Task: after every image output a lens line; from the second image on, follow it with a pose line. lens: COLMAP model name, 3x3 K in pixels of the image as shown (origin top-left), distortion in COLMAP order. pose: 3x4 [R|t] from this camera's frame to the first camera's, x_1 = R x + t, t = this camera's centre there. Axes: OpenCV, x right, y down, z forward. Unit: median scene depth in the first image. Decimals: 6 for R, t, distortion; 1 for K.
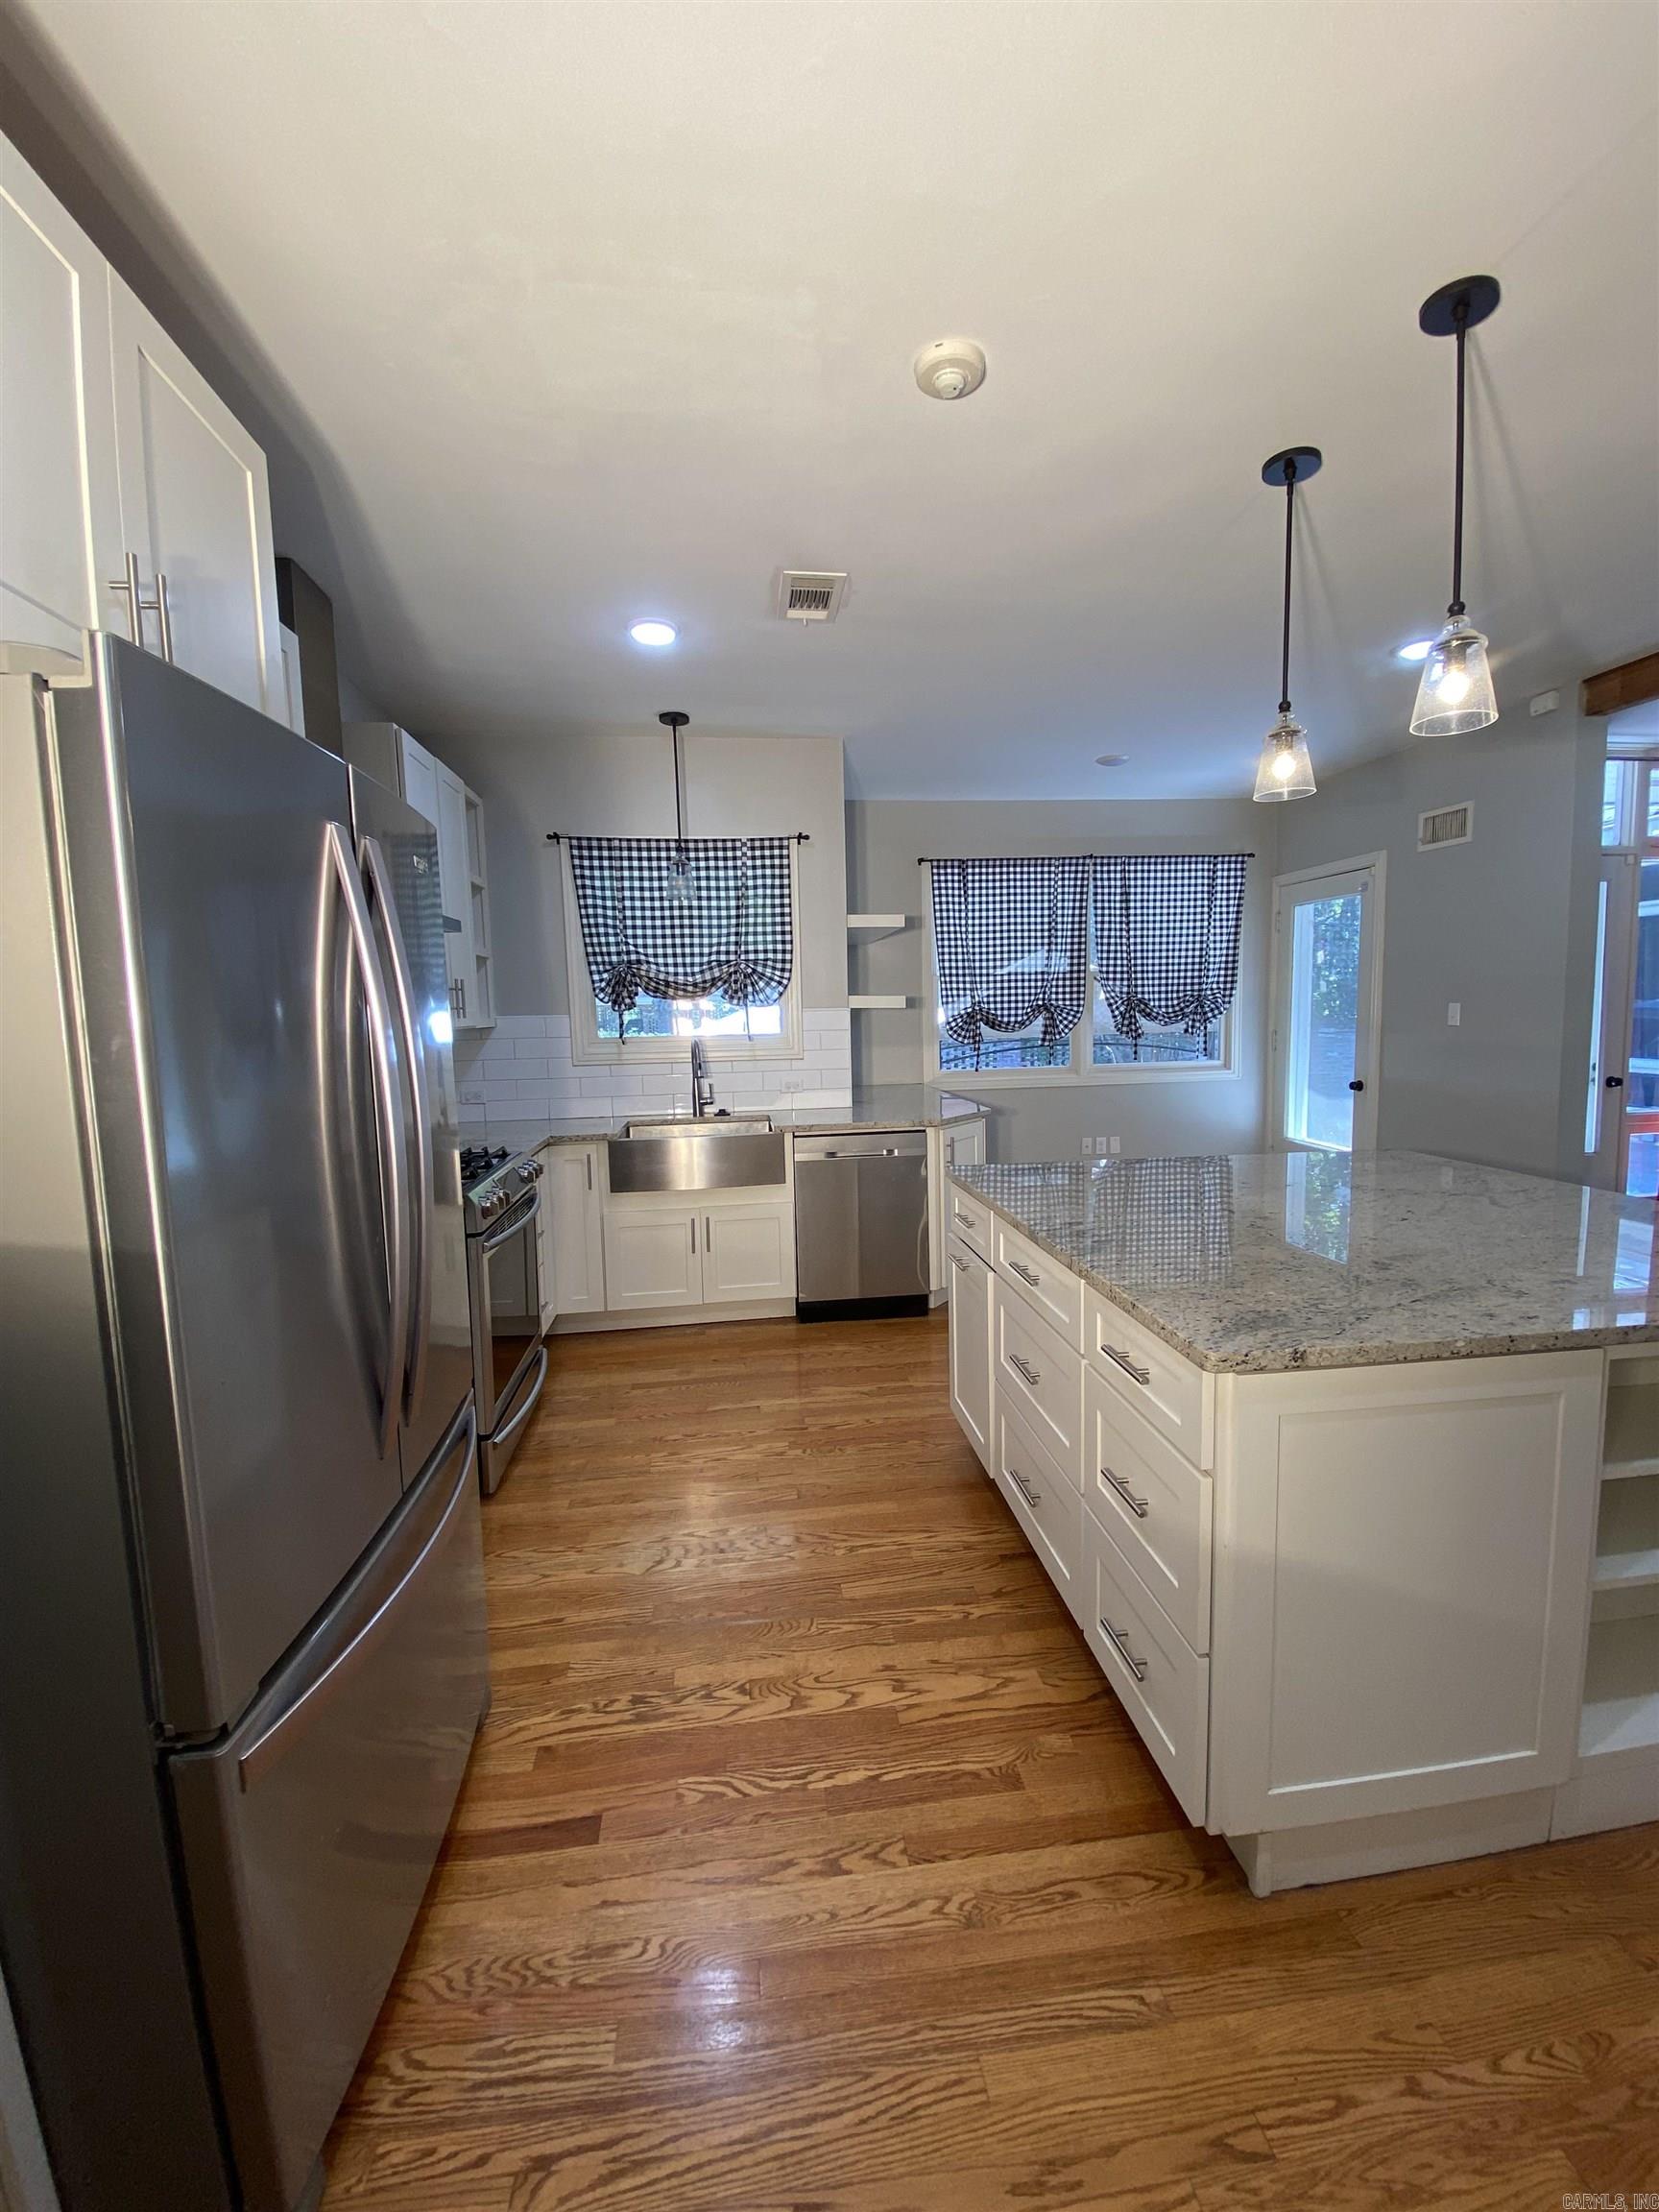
lens RADIAL K [[897.8, 0, 835.7], [0, 897.8, 1100.7], [0, 0, 1]] dist [0.002747, -0.012897]
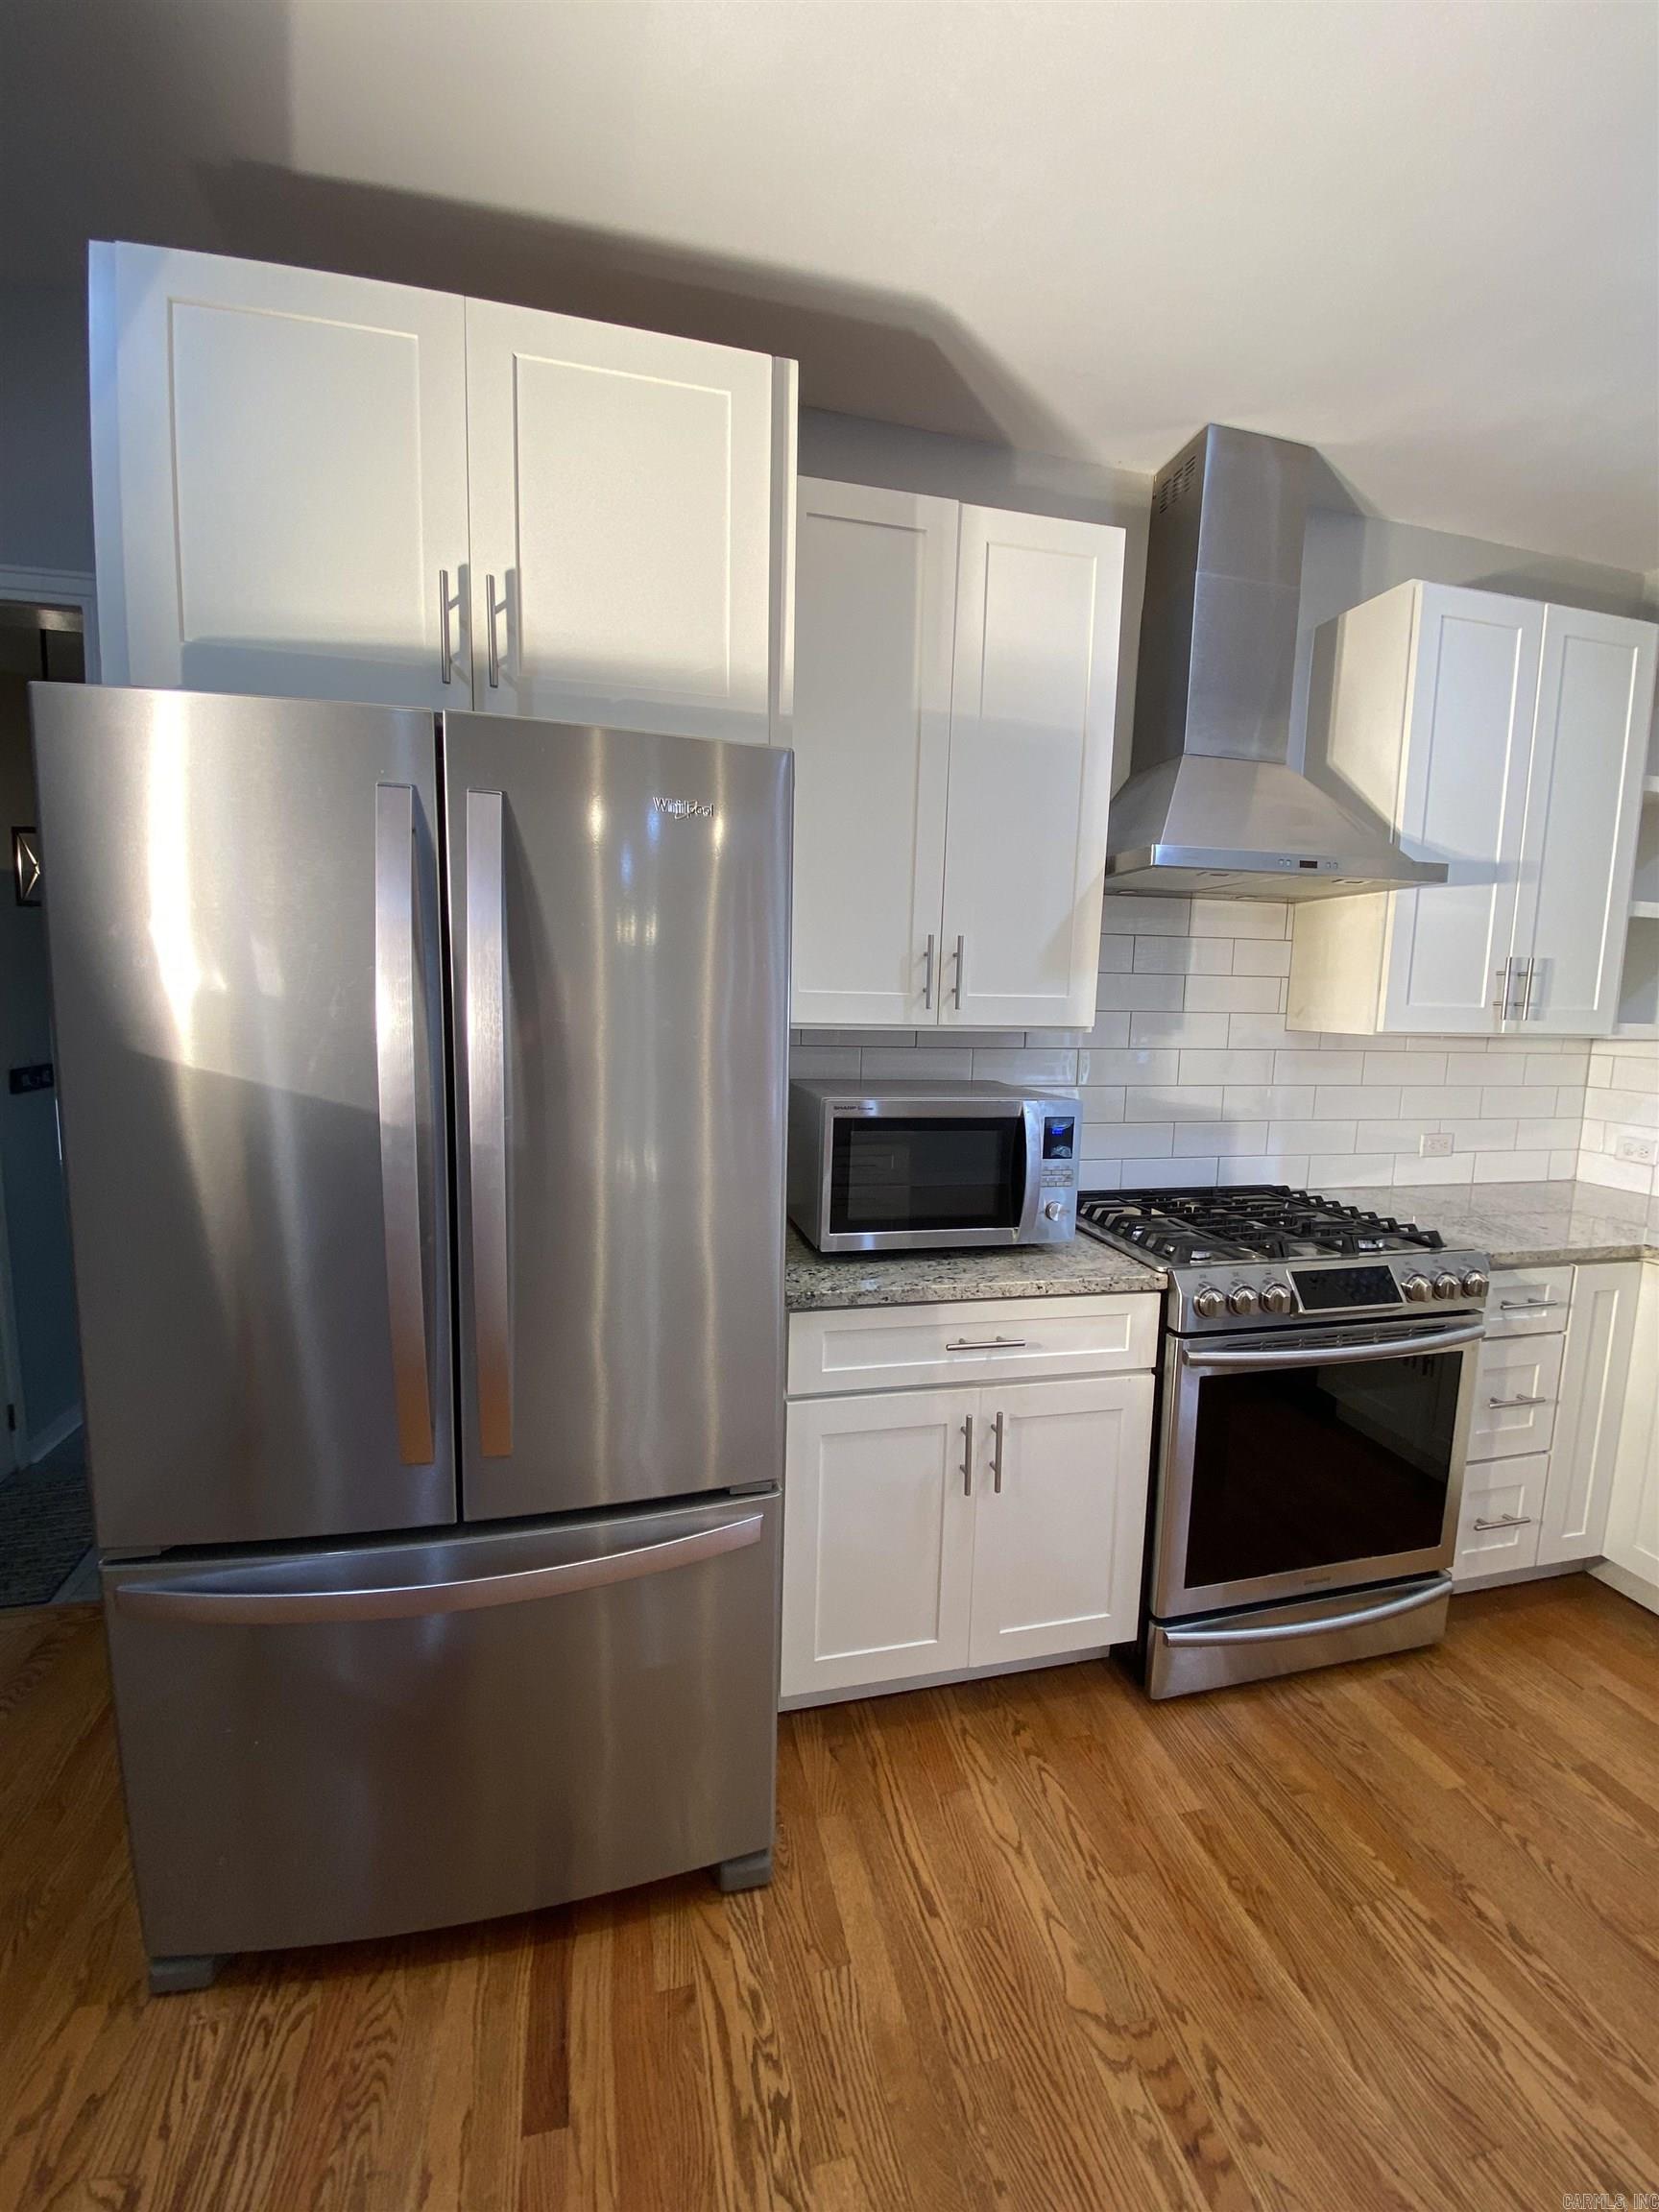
lens RADIAL K [[897.8, 0, 831.7], [0, 897.8, 1094.1], [0, 0, 1]] dist [0.002747, -0.012897]
pose [[0.125600, 0.136369, -0.982664, 0.297111], [-0.133940, 0.983770, 0.119403, -0.105921], [0.982998, 0.116621, 0.141826, 0.890506]]
